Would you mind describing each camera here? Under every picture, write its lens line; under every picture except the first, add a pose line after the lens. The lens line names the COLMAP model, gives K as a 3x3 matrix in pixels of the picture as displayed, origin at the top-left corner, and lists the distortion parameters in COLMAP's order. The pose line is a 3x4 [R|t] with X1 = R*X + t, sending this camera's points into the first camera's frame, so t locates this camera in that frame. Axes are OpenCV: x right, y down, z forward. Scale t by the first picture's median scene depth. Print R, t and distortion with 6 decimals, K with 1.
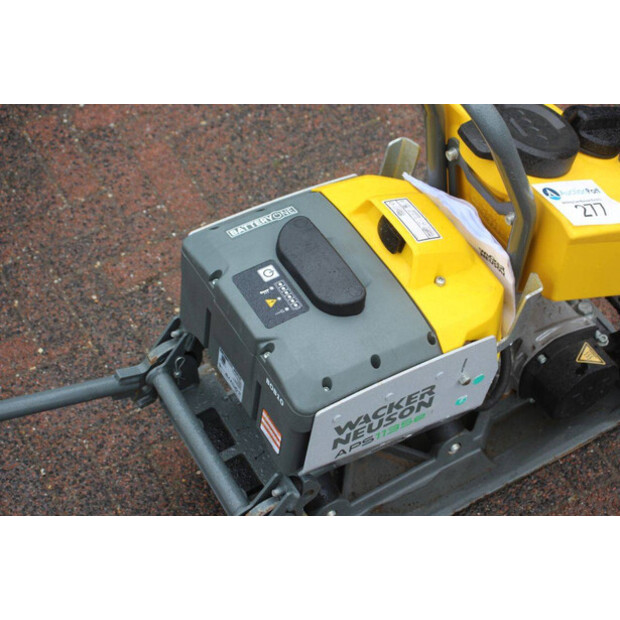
lens RADIAL K [[1197.2, 0, 310.0], [0, 1197.2, 310.0], [0, 0, 1]] dist [0.235622, 0.076073]
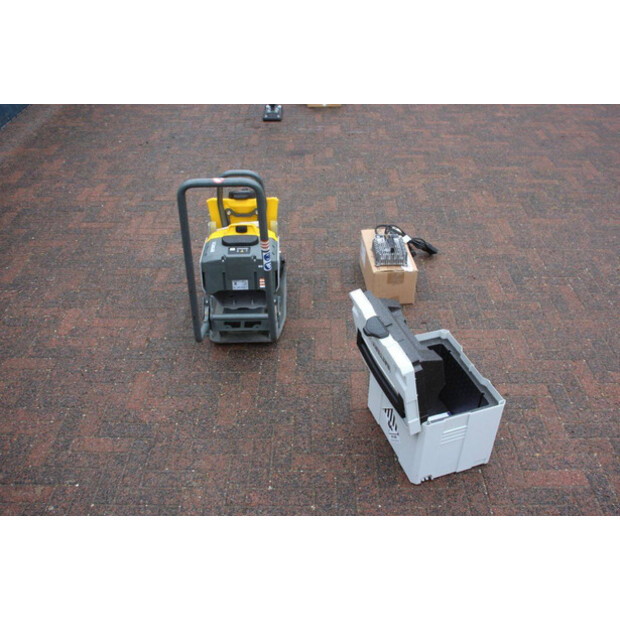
lens RADIAL K [[599.9, 0, 317.9], [0, 599.9, 310.0], [0, 0, 1]] dist [-0.141841, 0.204371]
pose [[0.466682, -0.510480, 0.722231, -1.196260], [0.697356, 0.714649, 0.054513, 0.163619], [-0.543970, 0.478211, 0.689501, -0.201462]]
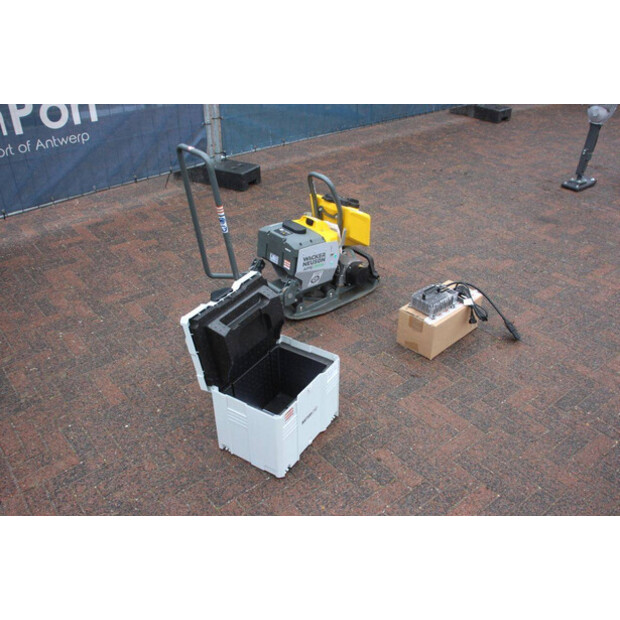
lens RADIAL K [[580.9, 0, 314.8], [0, 580.9, 312.1], [0, 0, 1]] dist [-0.138805, 0.187463]
pose [[0.982057, -0.088678, 0.166434, -0.274471], [0.141423, 0.930136, -0.338891, 0.906546], [-0.124755, 0.356348, 0.925987, -0.744462]]
